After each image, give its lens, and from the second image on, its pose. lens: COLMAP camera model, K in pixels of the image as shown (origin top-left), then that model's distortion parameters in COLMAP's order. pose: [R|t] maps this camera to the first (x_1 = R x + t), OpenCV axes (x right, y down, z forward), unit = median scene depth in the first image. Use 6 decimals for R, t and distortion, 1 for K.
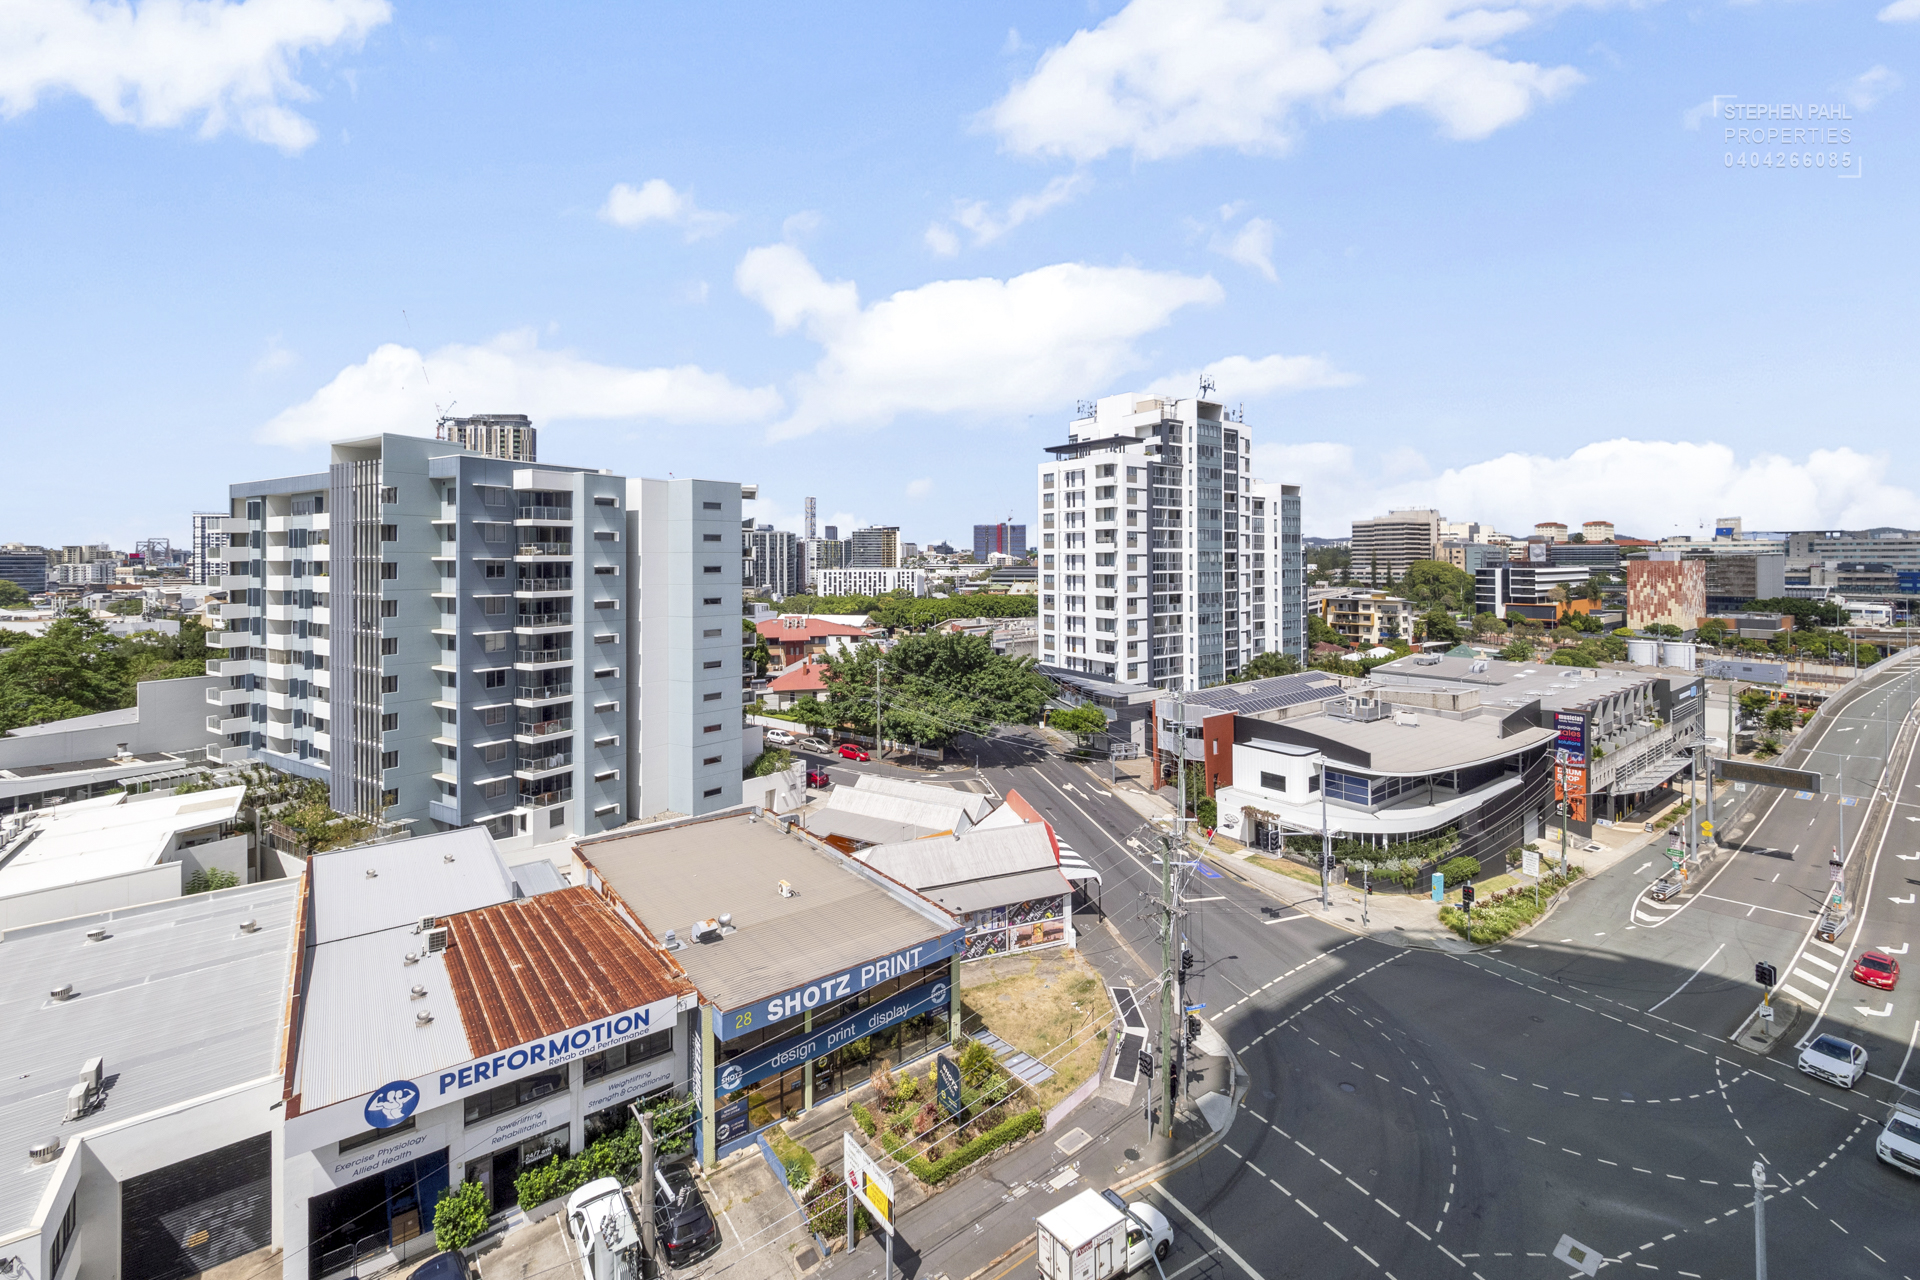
lens RADIAL K [[810.8, 0, 949.3], [0, 810.8, 548.3], [0, 0, 1]] dist [-0.007285, 0.000433]
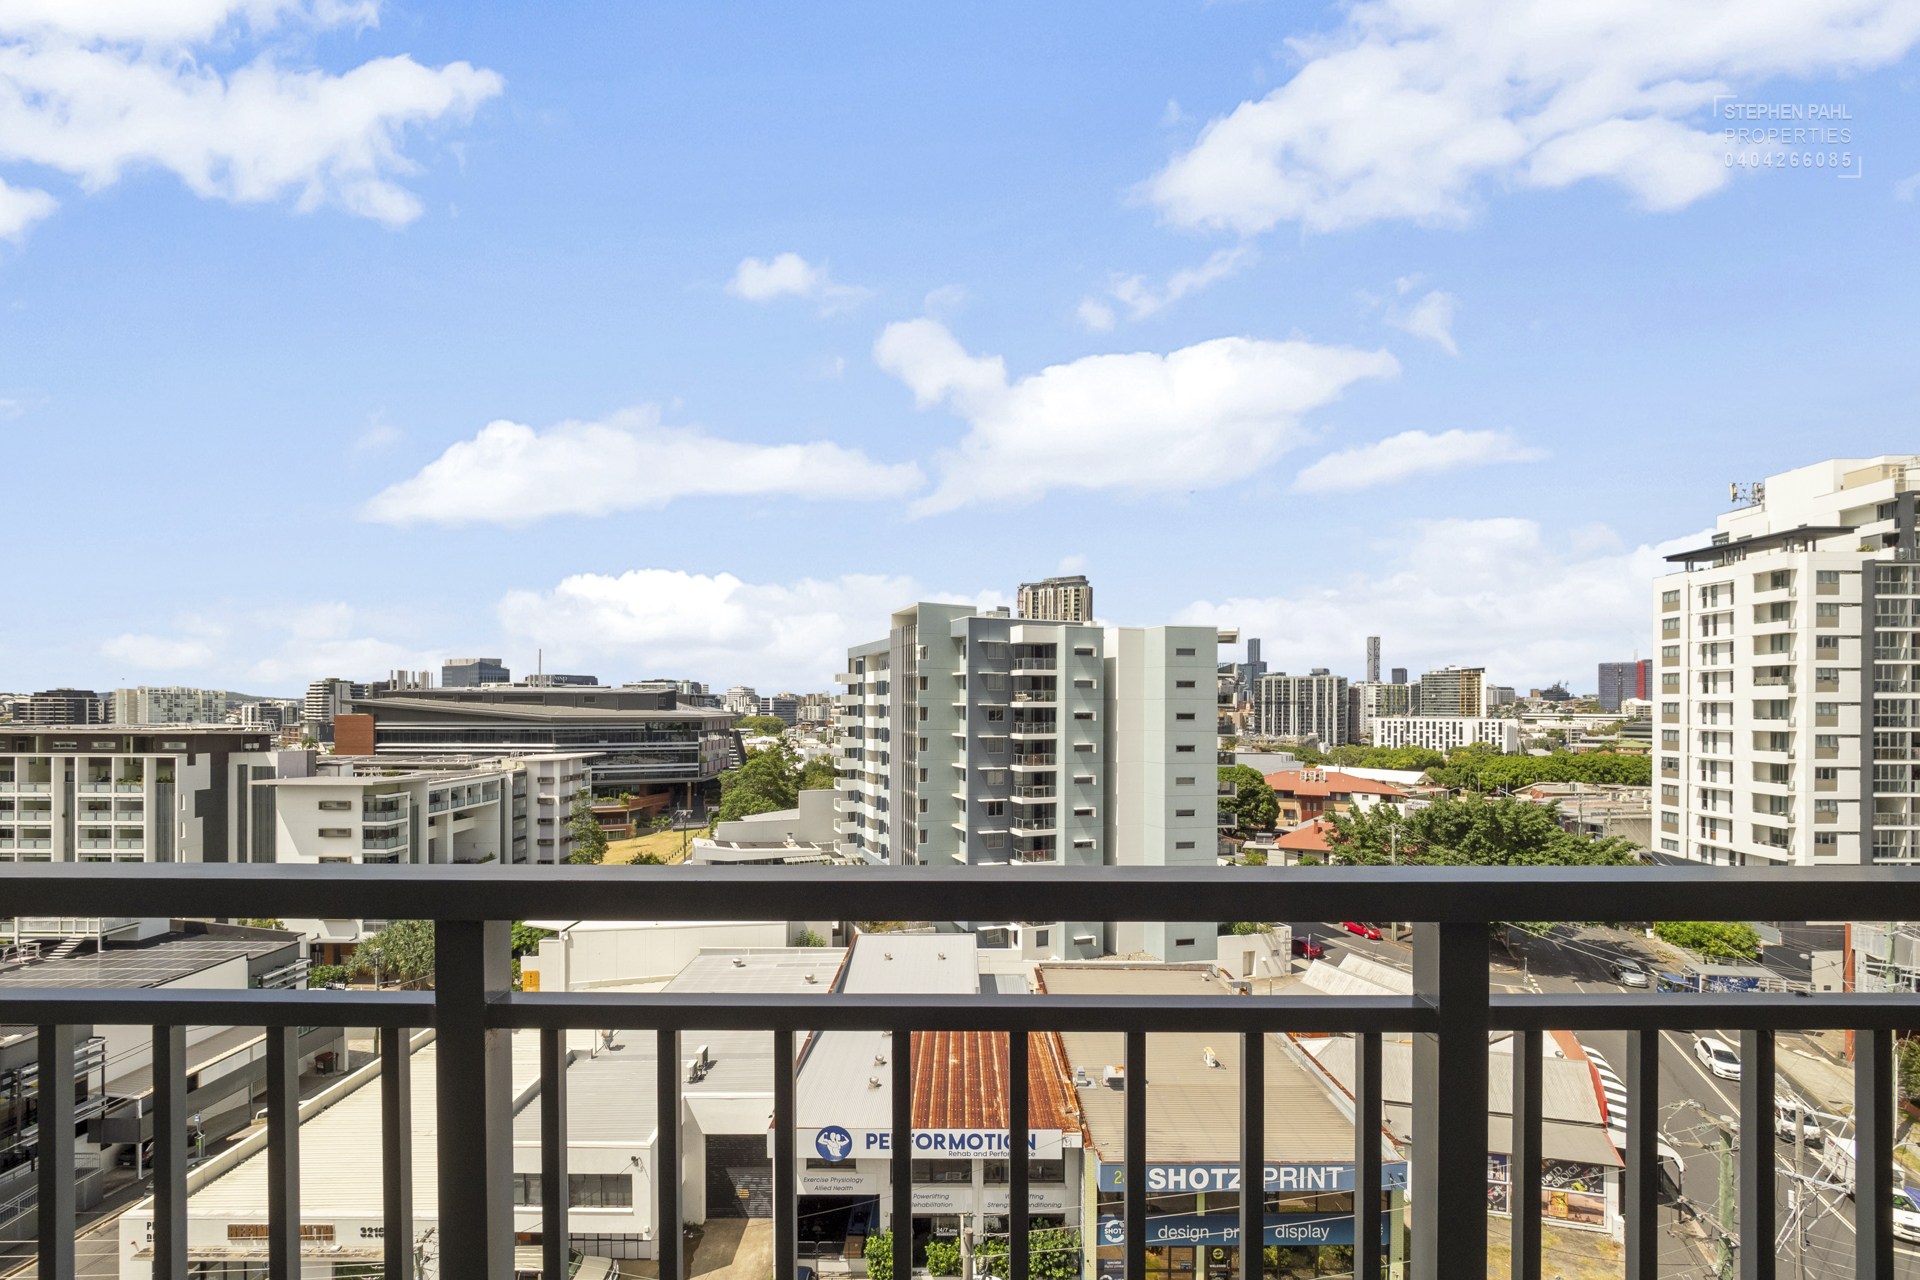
lens RADIAL K [[810.8, 0, 967.1], [0, 810.8, 704.9], [0, 0, 1]] dist [-0.007285, 0.000433]
pose [[0.794040, 0.004814, -0.607847, 0.088473], [0.002987, 0.999926, 0.011821, -0.000243], [0.607858, -0.011202, 0.793967, 0.053967]]
